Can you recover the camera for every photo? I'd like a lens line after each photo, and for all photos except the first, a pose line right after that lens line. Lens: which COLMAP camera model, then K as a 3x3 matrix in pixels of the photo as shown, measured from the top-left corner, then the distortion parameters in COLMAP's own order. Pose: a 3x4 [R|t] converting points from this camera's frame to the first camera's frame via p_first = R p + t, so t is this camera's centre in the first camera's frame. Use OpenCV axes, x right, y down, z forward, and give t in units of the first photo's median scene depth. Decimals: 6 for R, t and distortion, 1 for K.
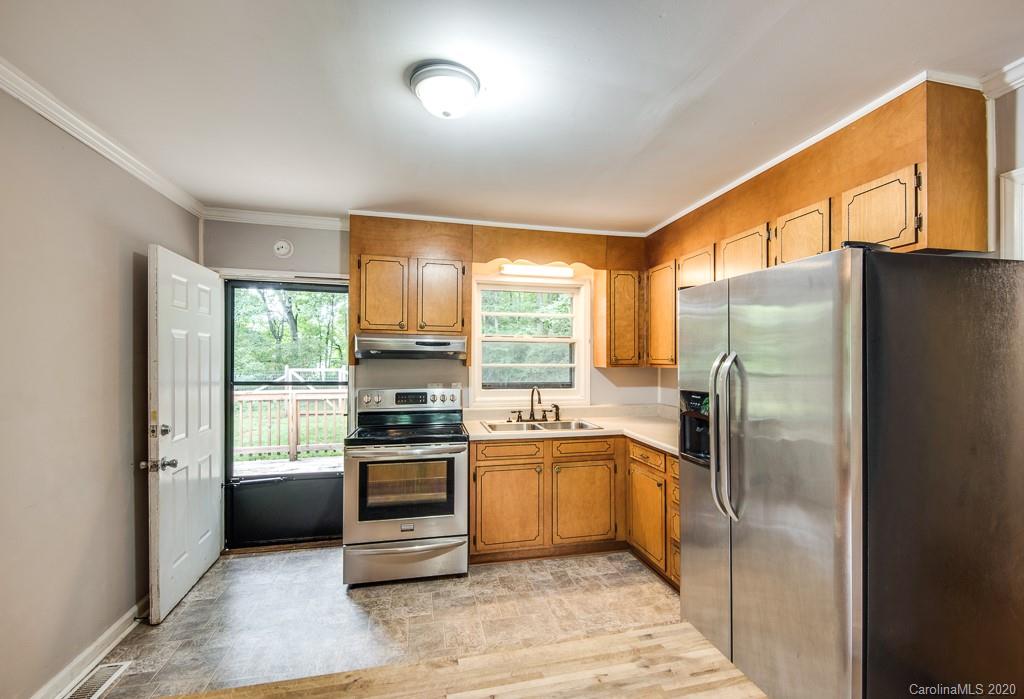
lens RADIAL K [[482.7, 0, 540.2], [0, 482.7, 363.1], [0, 0, 1]] dist [0.001614, -0.003927]
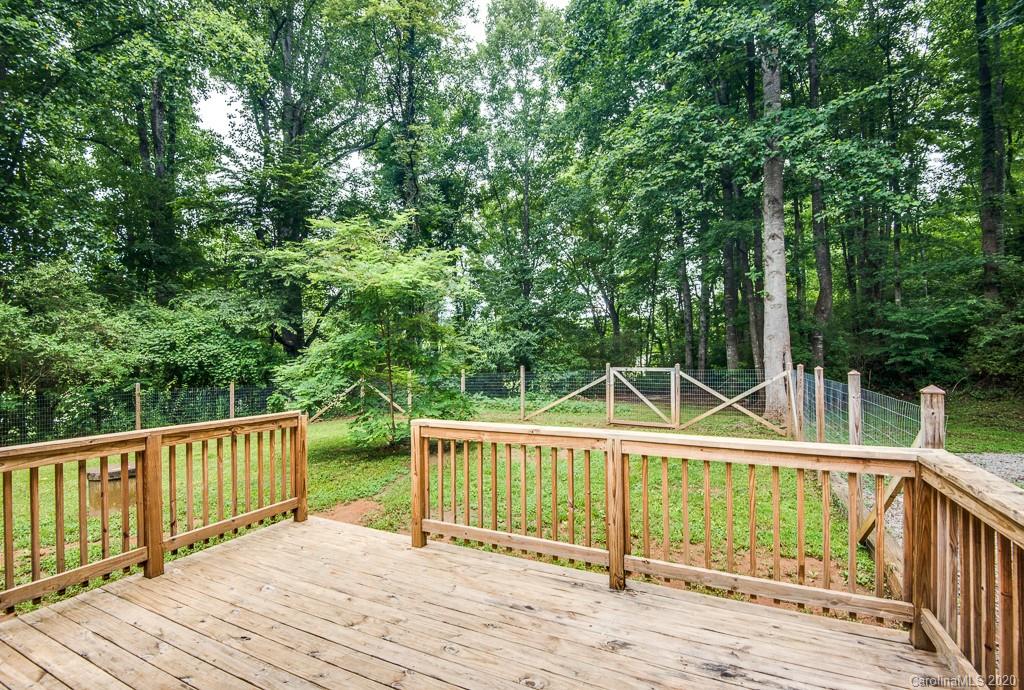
lens RADIAL K [[472.4, 0, 509.5], [0, 472.4, 350.2], [0, 0, 1]] dist [0.008297, -0.013782]
pose [[0.769230, -0.012206, -0.638856, -0.603688], [0.004354, 0.999894, -0.013860, -0.031869], [0.638957, 0.007880, 0.769202, 1.182238]]
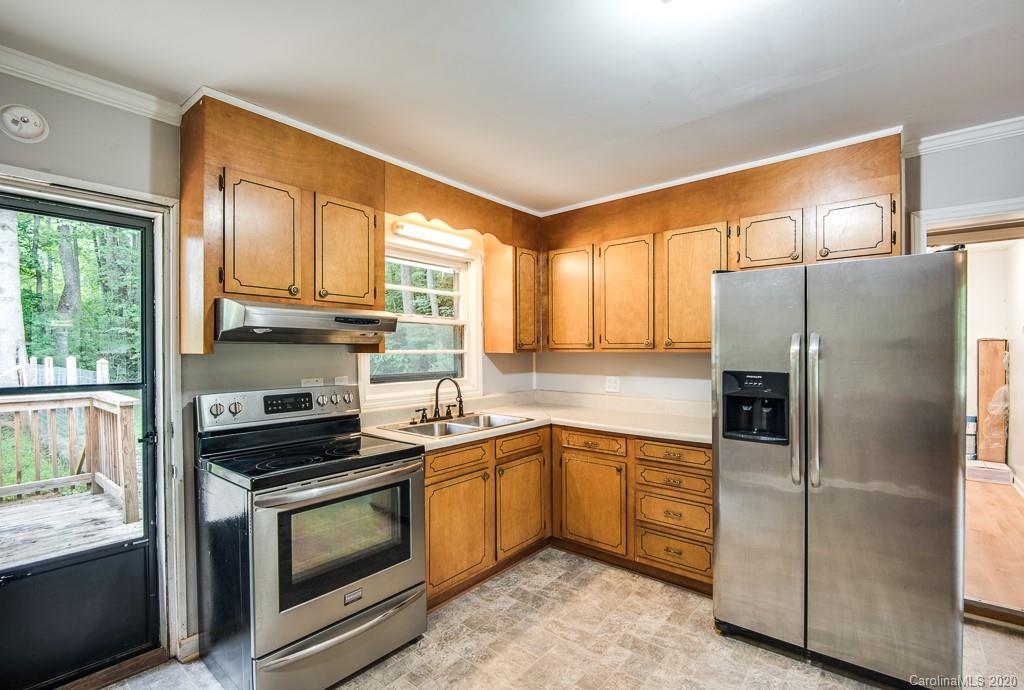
lens RADIAL K [[472.4, 0, 530.6], [0, 472.4, 353.7], [0, 0, 1]] dist [0.008297, -0.013782]
pose [[0.792138, -0.012884, 0.610206, -0.416183], [0.010658, 0.999917, 0.007277, 0.004665], [-0.610248, 0.000739, 0.792210, 0.295779]]
